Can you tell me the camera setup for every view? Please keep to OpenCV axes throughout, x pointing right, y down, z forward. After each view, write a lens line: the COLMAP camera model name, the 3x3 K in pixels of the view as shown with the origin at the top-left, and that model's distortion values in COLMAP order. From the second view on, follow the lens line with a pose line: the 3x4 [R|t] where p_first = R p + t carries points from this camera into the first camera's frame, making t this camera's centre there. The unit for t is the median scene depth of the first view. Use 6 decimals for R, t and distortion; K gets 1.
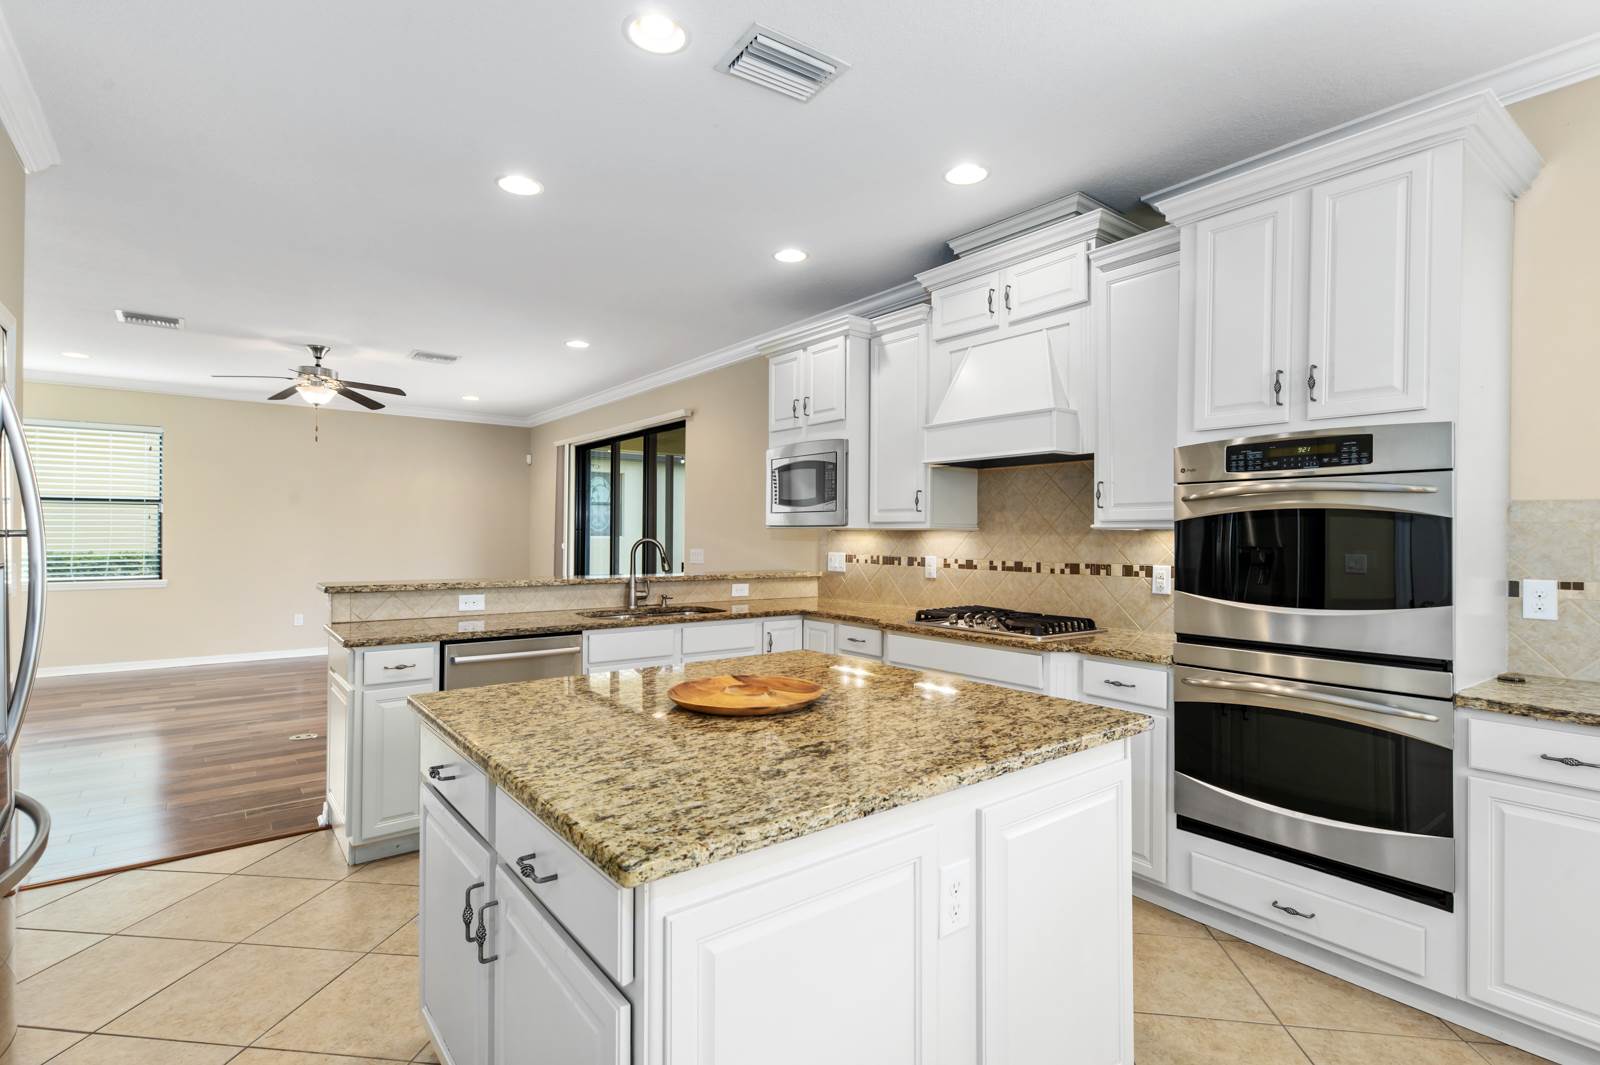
lens RADIAL K [[764.0, 0, 811.3], [0, 764.0, 533.5], [0, 0, 1]] dist [-0.001418, -0.000024]
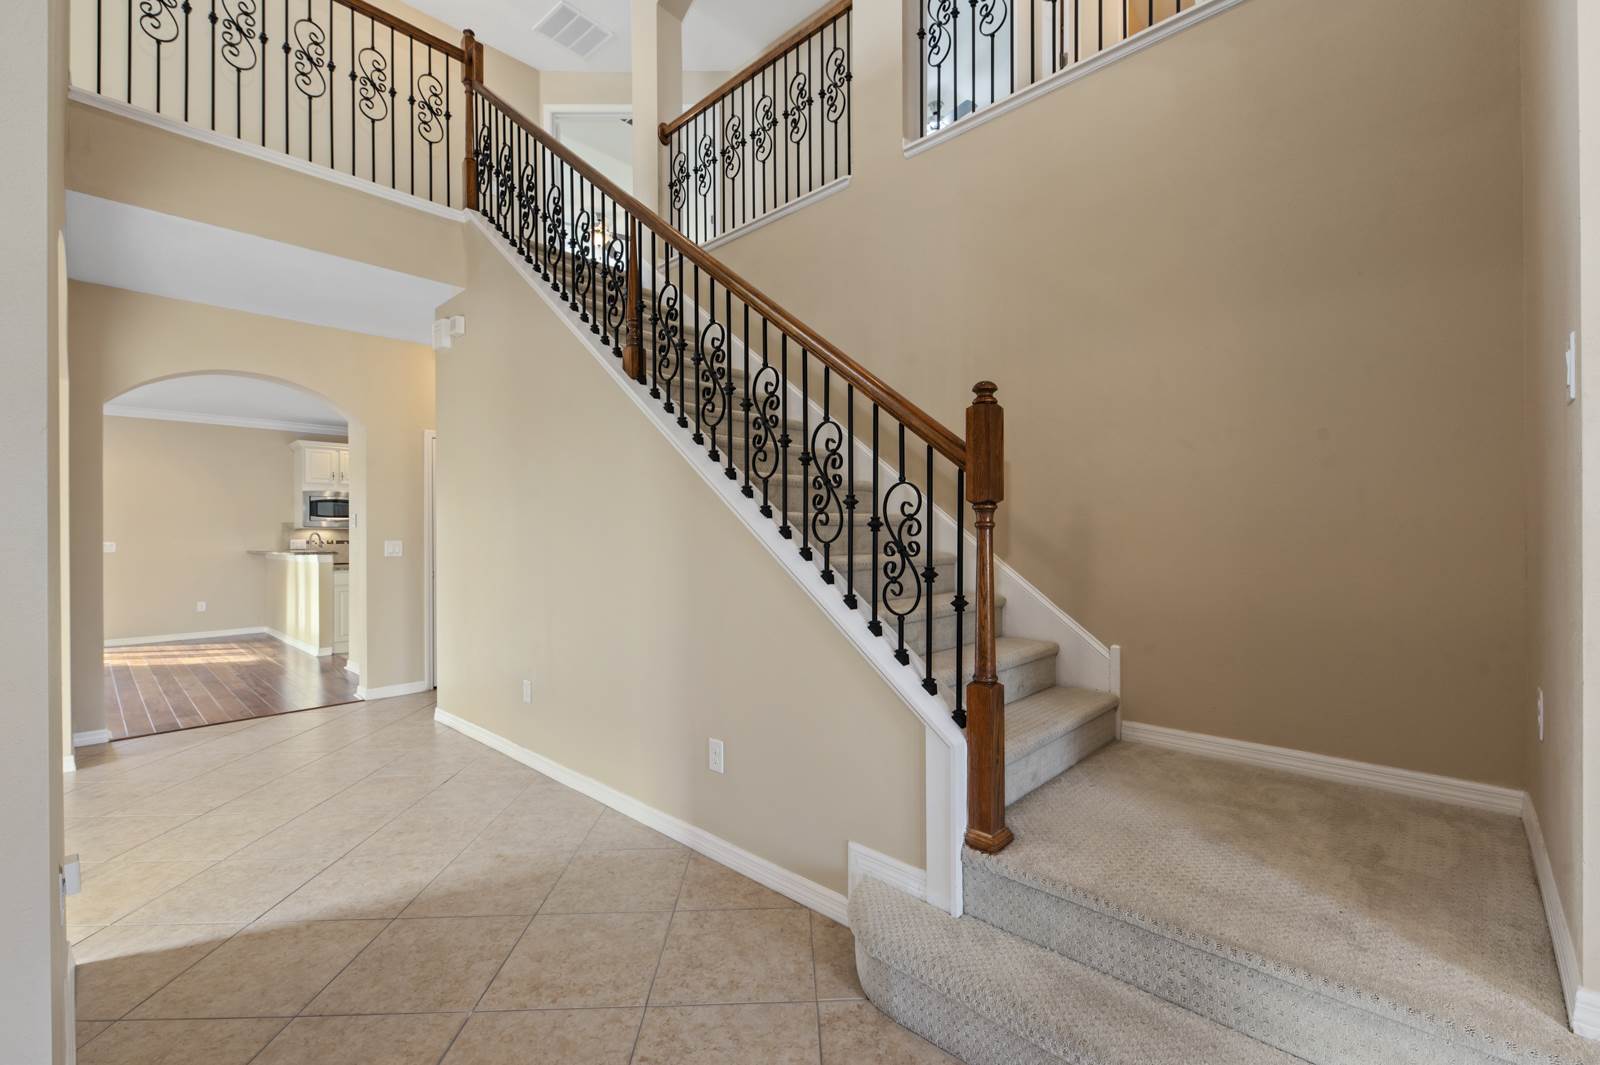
lens RADIAL K [[675.6, 0, 798.7], [0, 675.6, 532.6], [0, 0, 1]] dist [0.002464, -0.000379]
pose [[-0.136113, -0.000129, 0.990693, -2.599079], [0.002183, 0.999998, 0.000430, 0.010091], [-0.990691, 0.002222, -0.136113, -0.122511]]
